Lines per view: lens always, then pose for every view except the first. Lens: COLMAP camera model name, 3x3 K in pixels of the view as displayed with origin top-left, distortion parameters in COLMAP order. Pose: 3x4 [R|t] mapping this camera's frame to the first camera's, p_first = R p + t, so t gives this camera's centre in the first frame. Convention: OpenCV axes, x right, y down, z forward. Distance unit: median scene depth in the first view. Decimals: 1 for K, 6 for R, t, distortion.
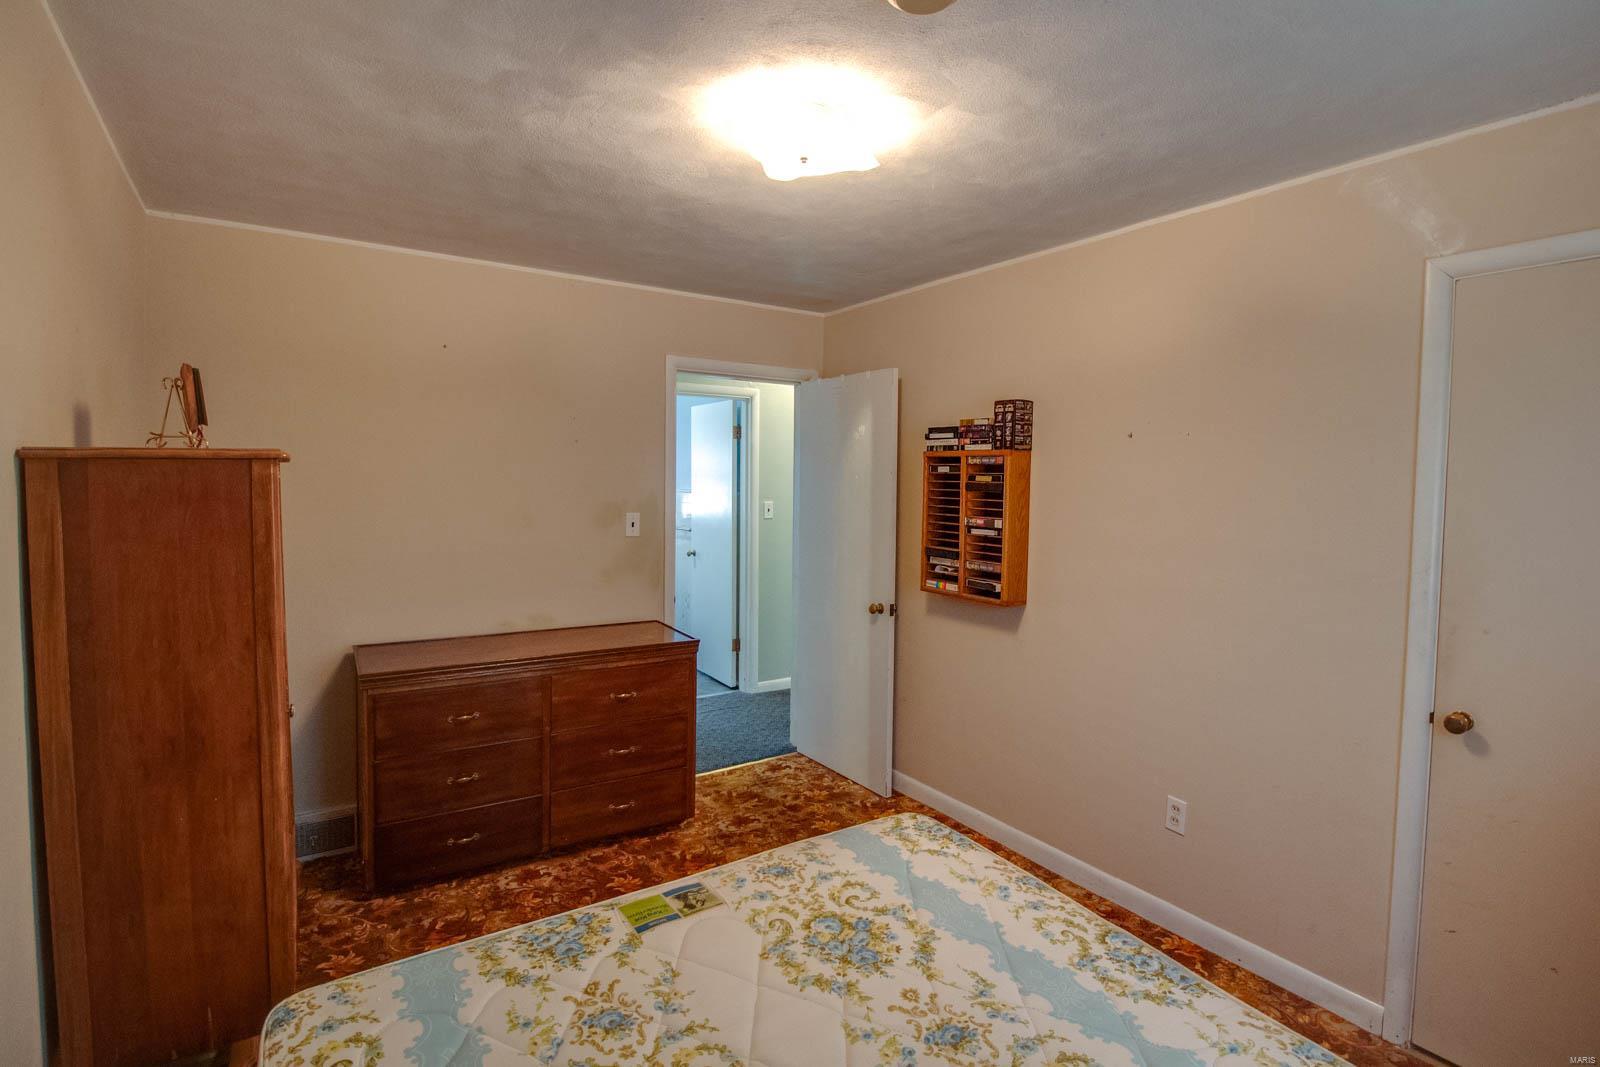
lens RADIAL K [[757.9, 0, 806.9], [0, 757.9, 512.0], [0, 0, 1]] dist [-0.000506, -0.018711]
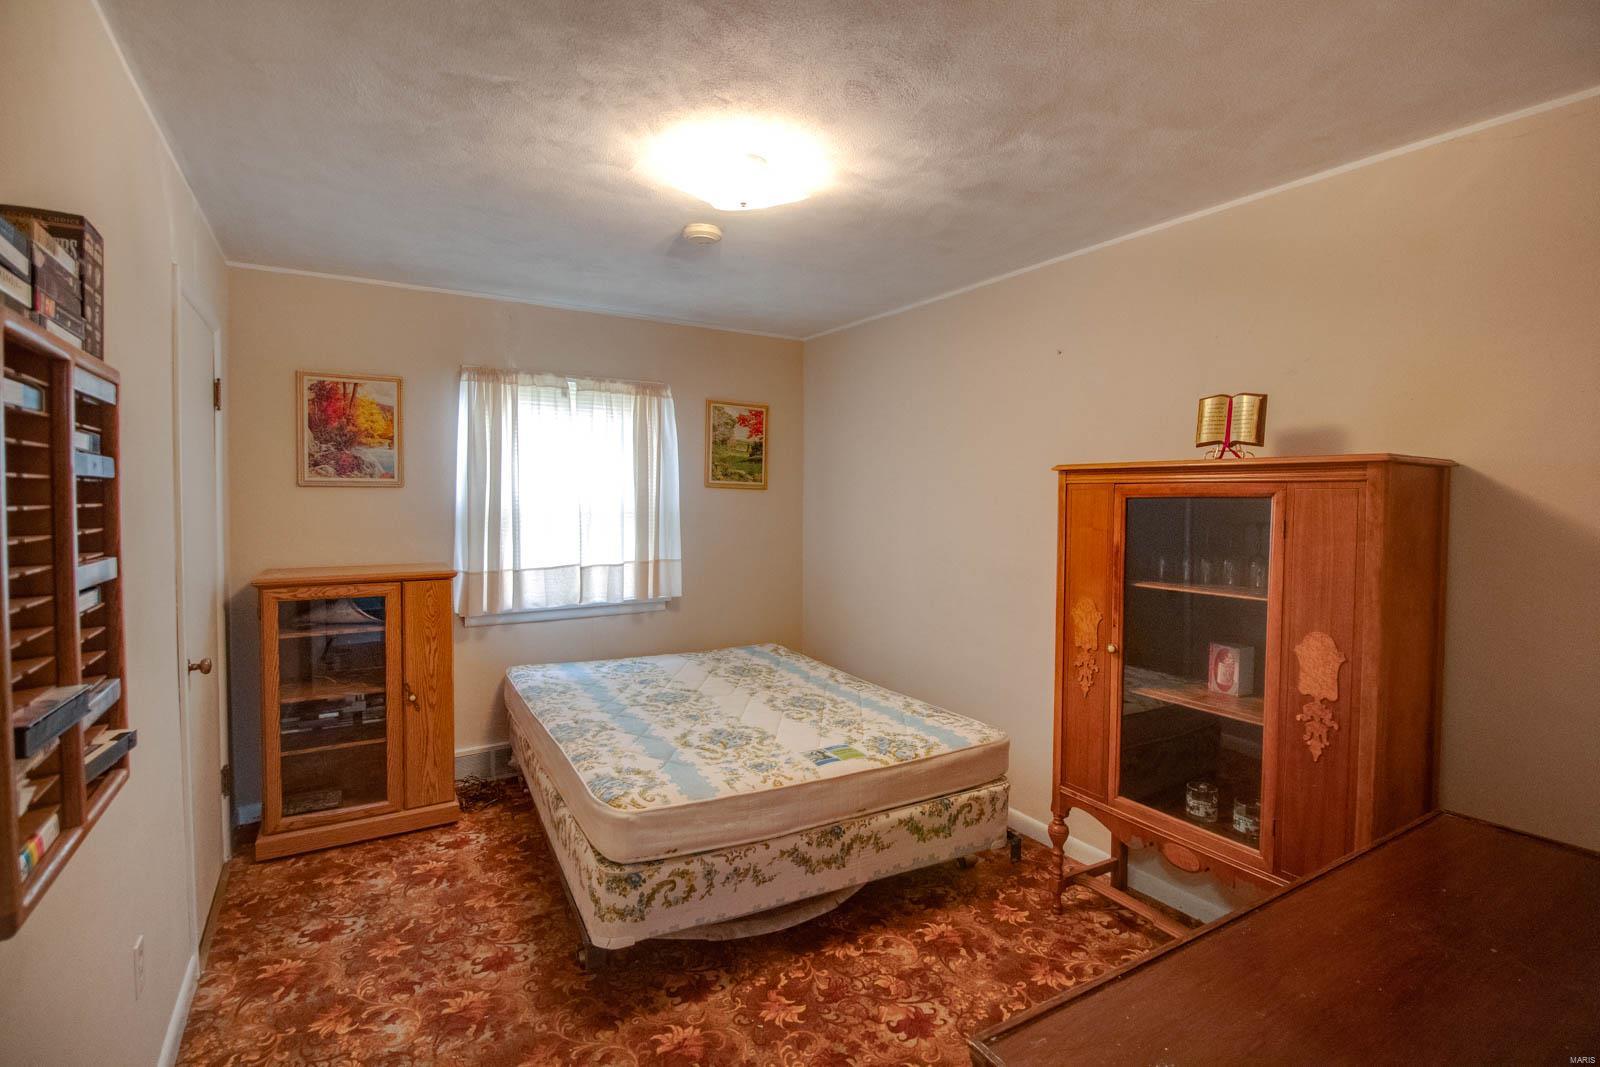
lens RADIAL K [[757.9, 0, 806.9], [0, 757.9, 512.0], [0, 0, 1]] dist [-0.000506, -0.018711]
pose [[-0.999063, -0.020968, 0.037861, -0.185730], [-0.018333, 0.997472, 0.068660, -0.083007], [-0.039205, 0.067902, -0.996921, 2.662011]]
